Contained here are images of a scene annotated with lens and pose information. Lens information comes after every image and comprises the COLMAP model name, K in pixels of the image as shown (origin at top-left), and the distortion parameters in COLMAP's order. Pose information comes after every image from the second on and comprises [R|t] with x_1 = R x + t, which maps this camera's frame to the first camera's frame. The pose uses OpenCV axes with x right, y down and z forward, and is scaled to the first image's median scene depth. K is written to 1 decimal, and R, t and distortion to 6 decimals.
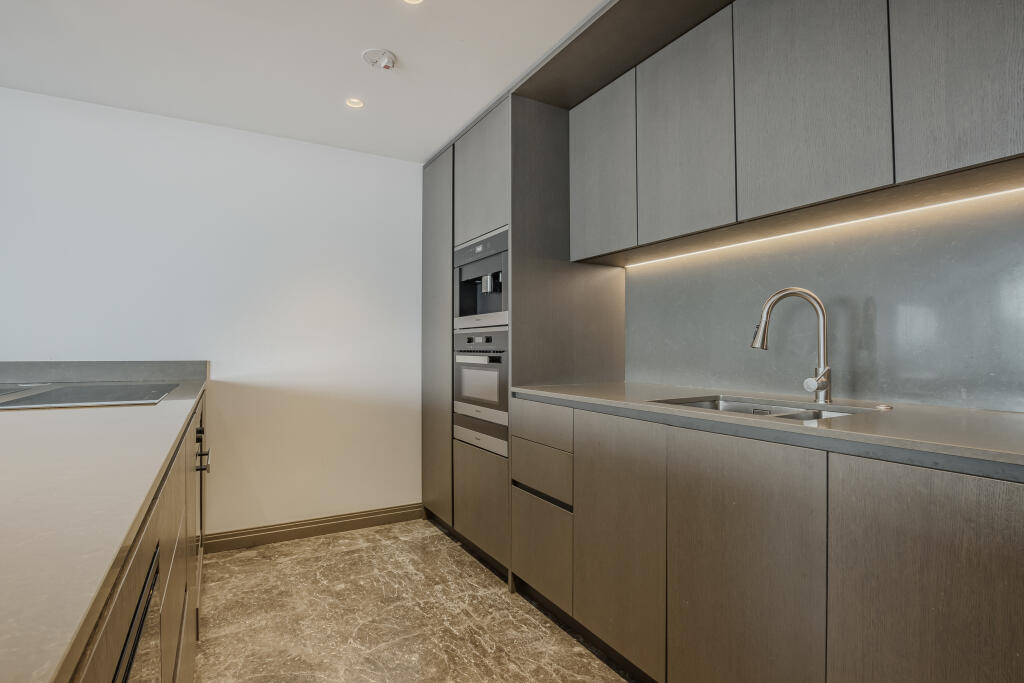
lens RADIAL K [[507.8, 0, 502.4], [0, 507.8, 342.7], [0, 0, 1]] dist [-0.024635, 0.000132]
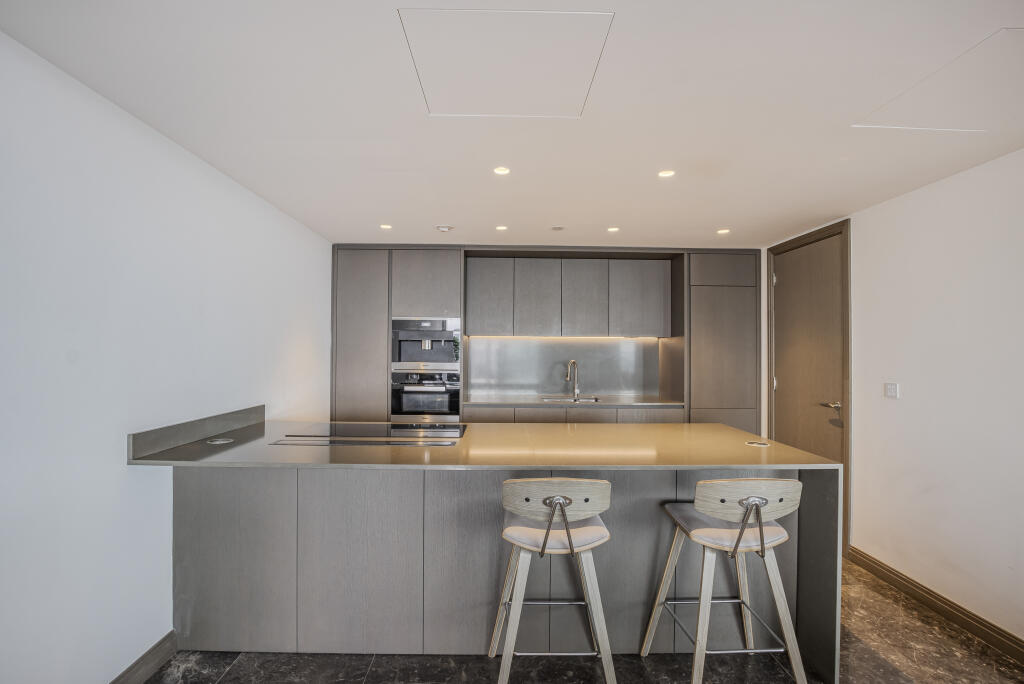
lens RADIAL K [[481.6, 0, 509.1], [0, 481.6, 343.7], [0, 0, 1]] dist [-0.043336, 0.010158]
pose [[0.473951, 0.011755, 0.880473, -1.509447], [-0.015102, 0.999872, -0.005220, -0.128301], [-0.880422, -0.010823, 0.474068, -0.029153]]
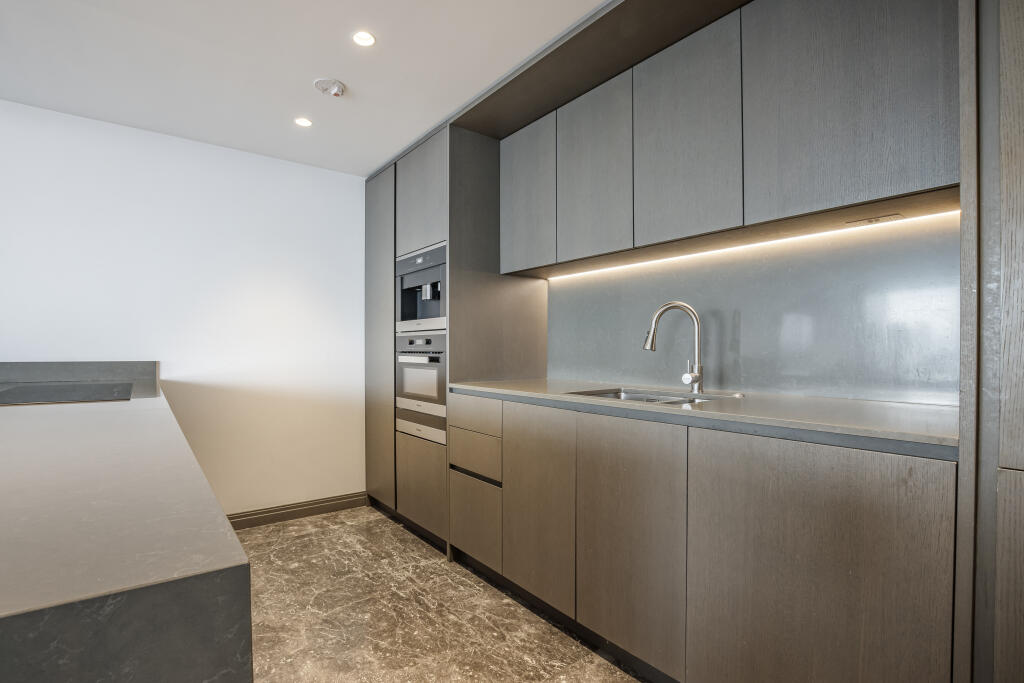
lens RADIAL K [[481.6, 0, 509.1], [0, 481.6, 356.6], [0, 0, 1]] dist [-0.043336, 0.010158]
pose [[0.988954, -0.001698, 0.148213, -0.008953], [-0.002156, 0.999664, 0.025841, -0.001341], [-0.148207, -0.025876, 0.988618, -0.089610]]
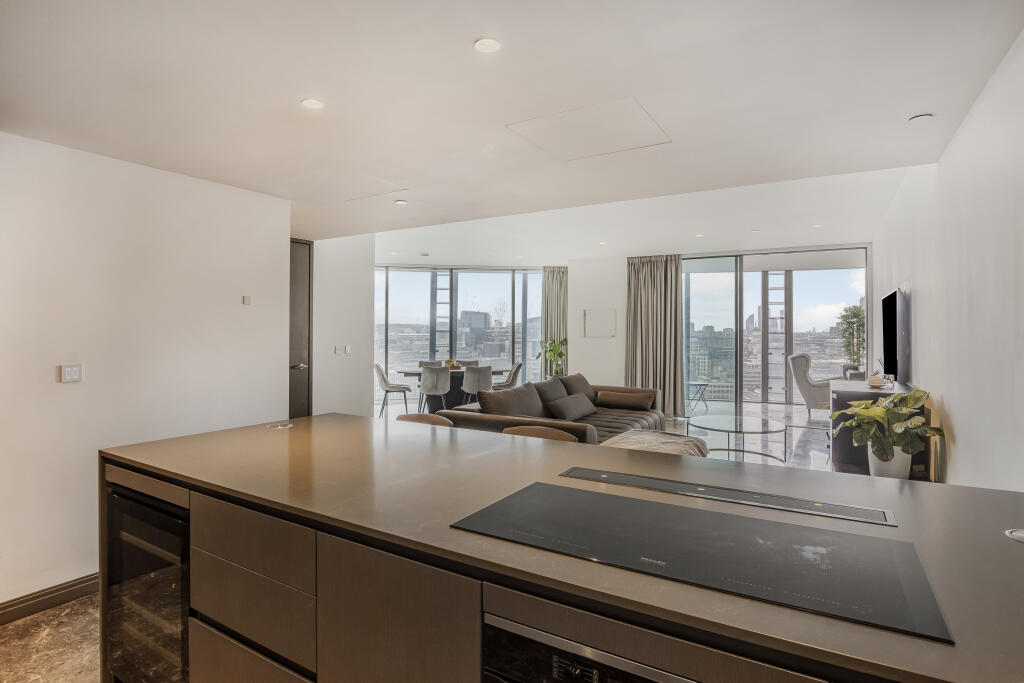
lens RADIAL K [[525.9, 0, 518.8], [0, 525.9, 326.8], [0, 0, 1]] dist [-0.020859, 0.006499]
pose [[-0.866564, -0.010542, -0.498955, -0.253588], [-0.001443, 0.999826, -0.018619, -0.110706], [0.499064, -0.015415, -0.866428, 1.153042]]
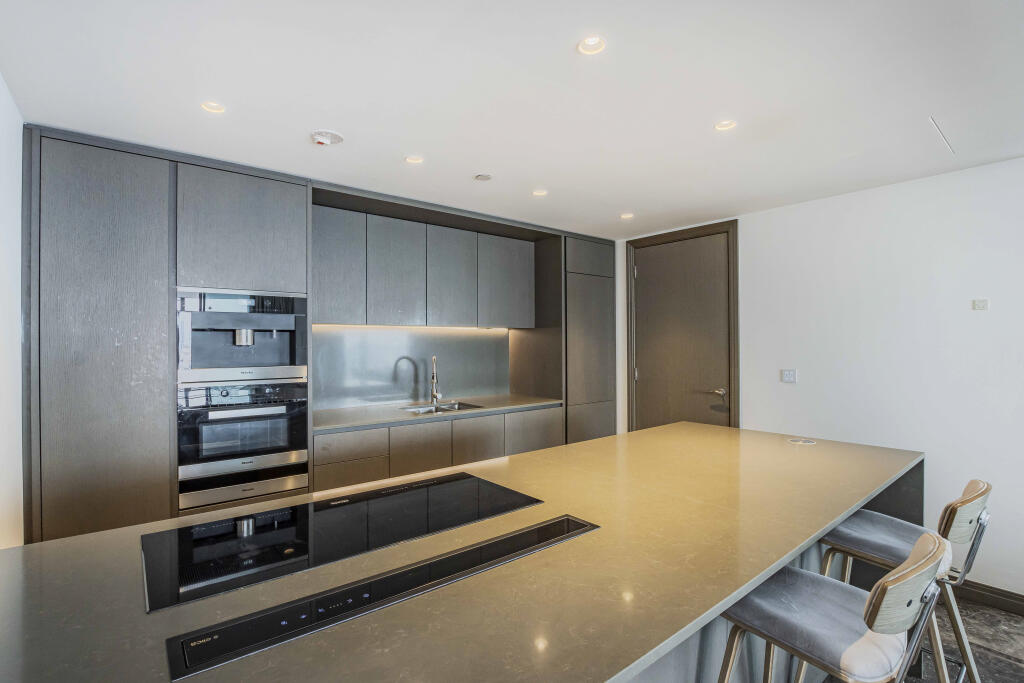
lens RADIAL K [[481.6, 0, 511.1], [0, 481.6, 348.0], [0, 0, 1]] dist [-0.043336, 0.010158]
pose [[-0.166180, -0.008508, 0.986059, -1.195972], [-0.005107, 0.999957, 0.007767, -0.116431], [-0.986082, -0.003745, -0.166217, 0.710490]]
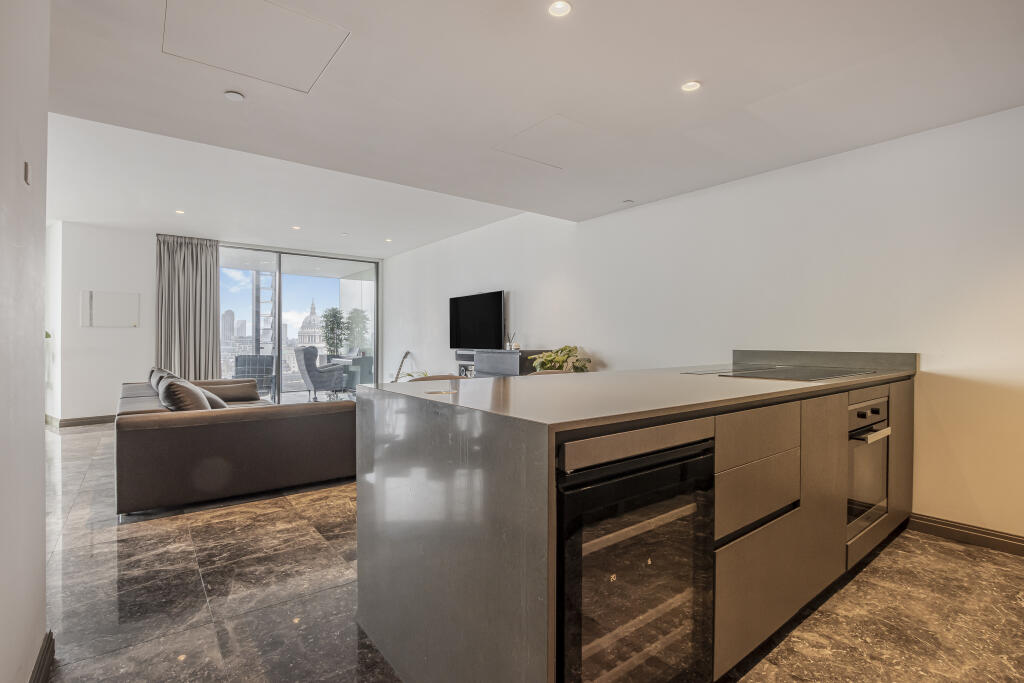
lens RADIAL K [[481.6, 0, 513.3], [0, 481.6, 342.2], [0, 0, 1]] dist [-0.043336, 0.010158]
pose [[0.149565, -0.002269, -0.988749, 0.331144], [0.009647, 0.999953, -0.000836, 0.002752], [0.988705, -0.009413, 0.149579, -0.016234]]
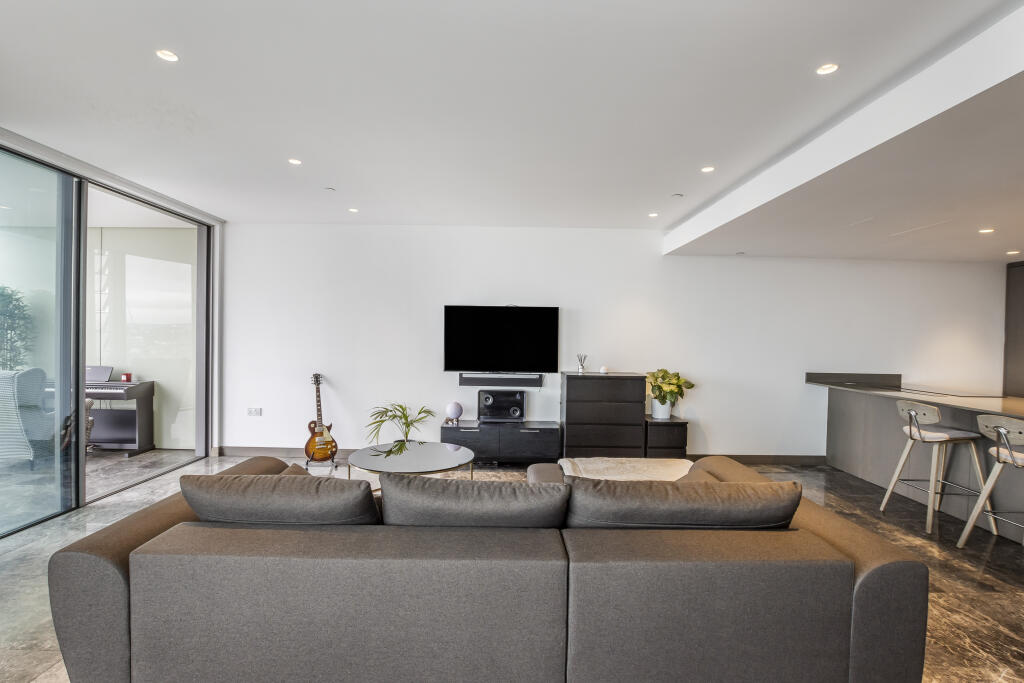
lens RADIAL K [[481.6, 0, 504.1], [0, 481.6, 343.8], [0, 0, 1]] dist [-0.043336, 0.010158]
pose [[0.868876, 0.019524, -0.494644, -1.244874], [-0.009061, 0.999682, 0.023543, -0.148214], [0.494946, -0.015974, 0.868777, -1.800495]]
